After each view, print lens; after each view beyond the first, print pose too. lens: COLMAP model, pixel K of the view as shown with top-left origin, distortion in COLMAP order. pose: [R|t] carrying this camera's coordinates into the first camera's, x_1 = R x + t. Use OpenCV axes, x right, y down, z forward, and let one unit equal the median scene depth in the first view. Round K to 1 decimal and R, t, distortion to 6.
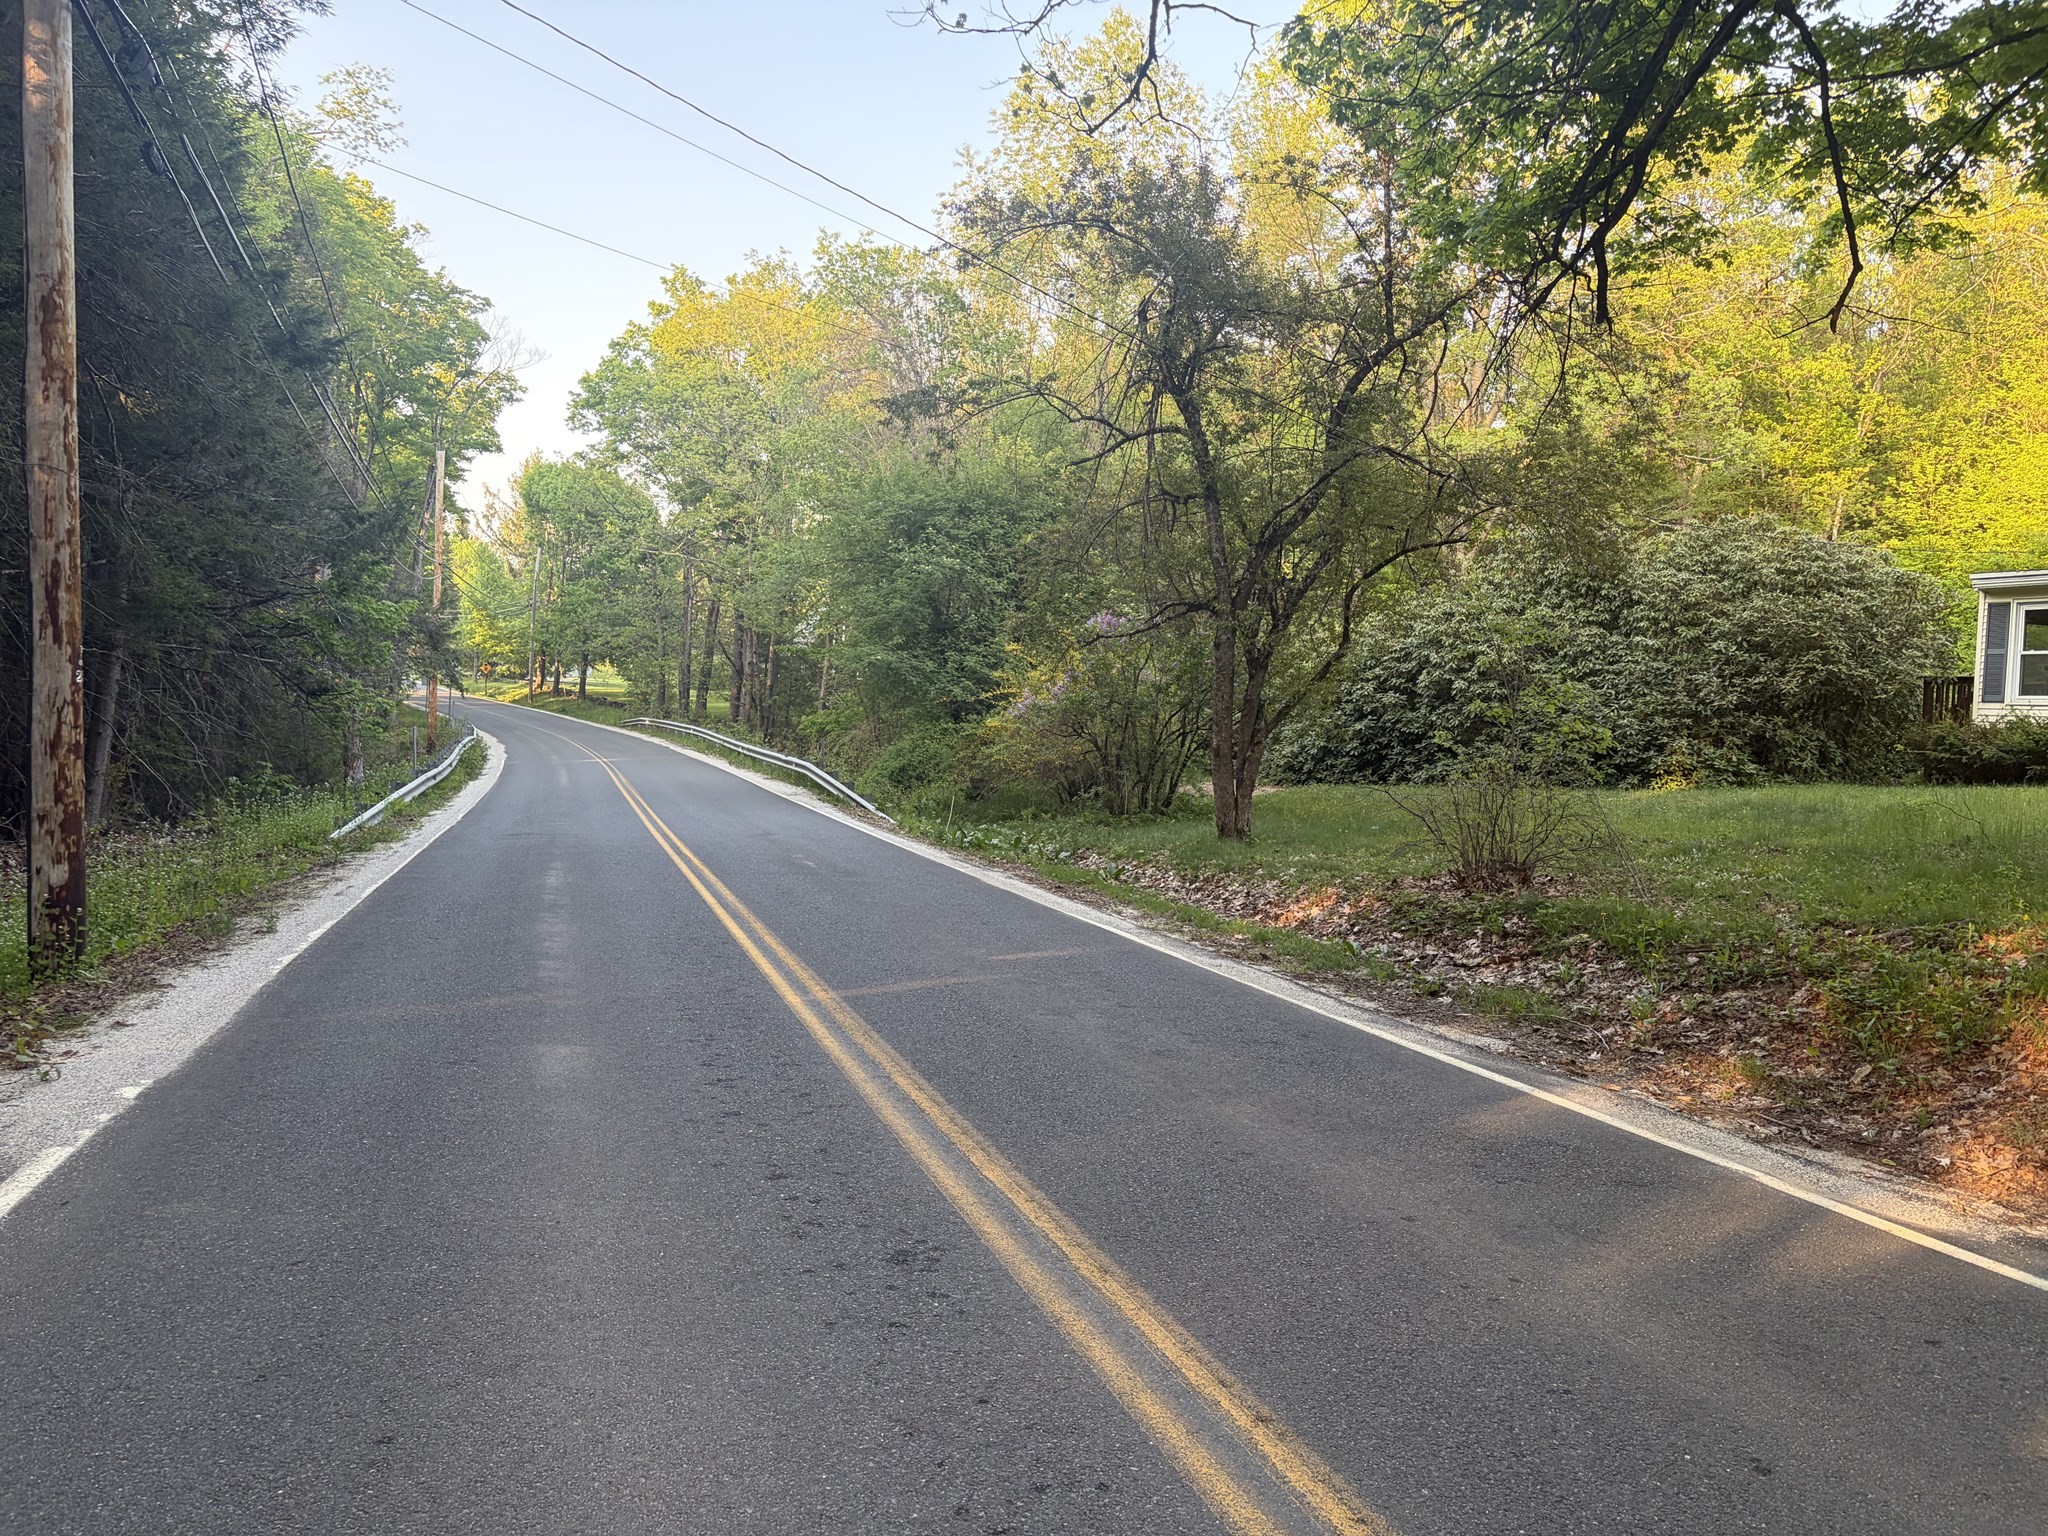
lens RADIAL K [[1521.9, 0, 1042.3], [0, 1521.9, 784.4], [0, 0, 1]] dist [0.013522, -0.018736]
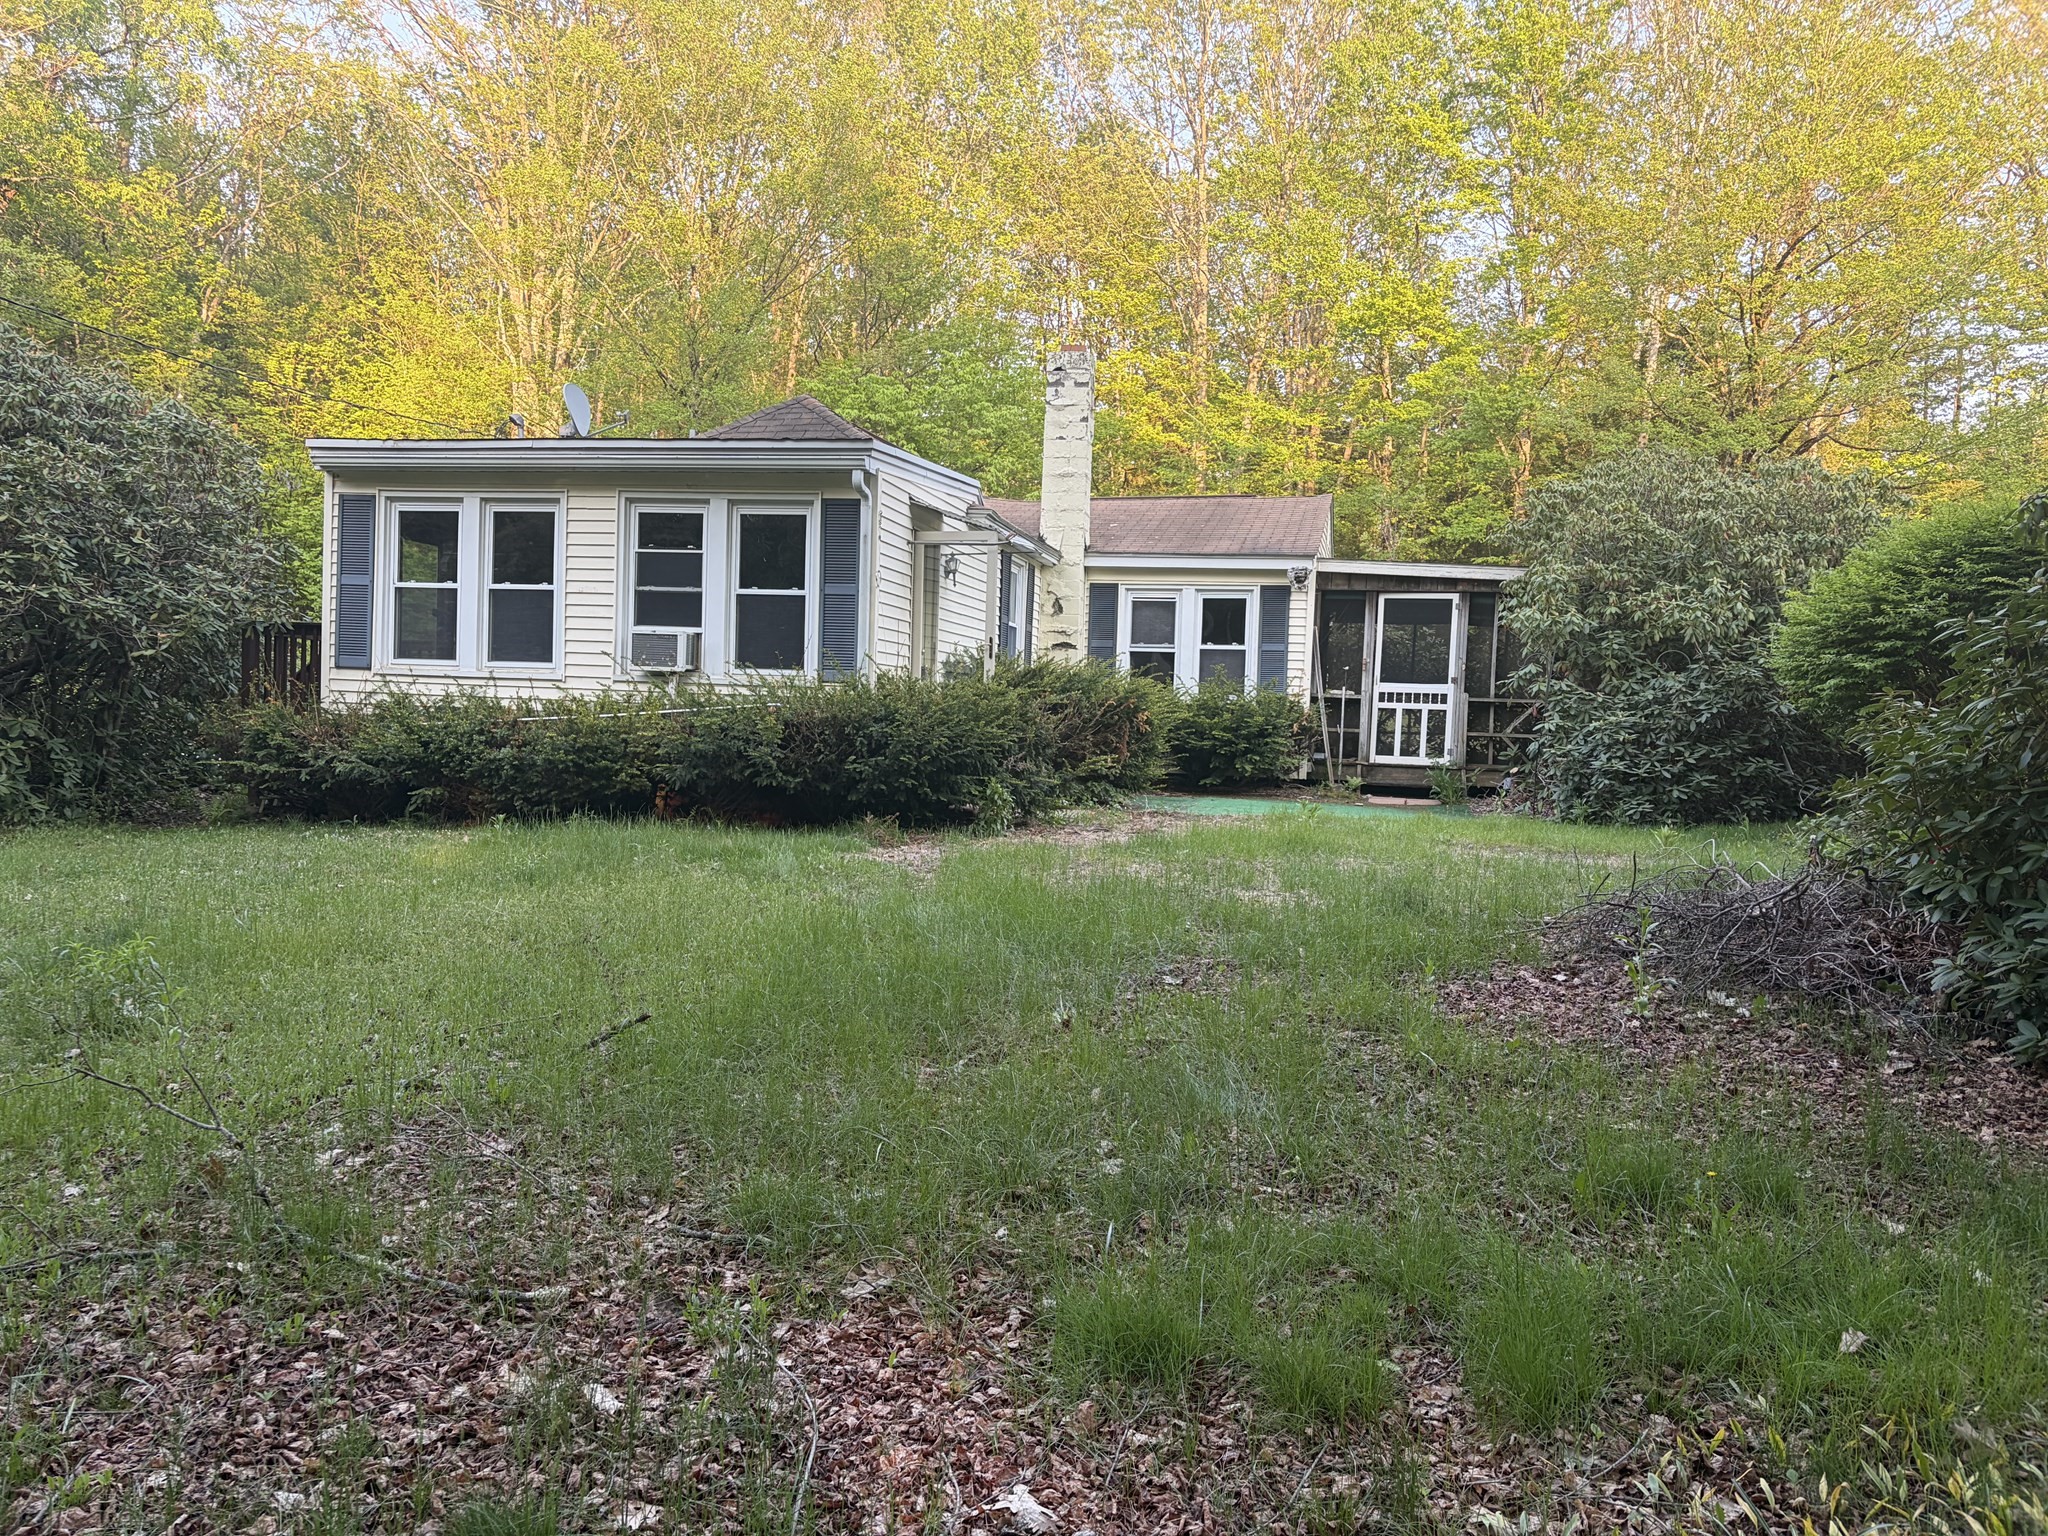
lens RADIAL K [[1521.9, 0, 1034.2], [0, 1521.9, 790.0], [0, 0, 1]] dist [0.013522, -0.018736]
pose [[0.573898, -0.043191, 0.817787, 0.291491], [0.016412, 0.999014, 0.041245, -0.027024], [-0.818762, -0.010249, 0.574041, 0.448696]]
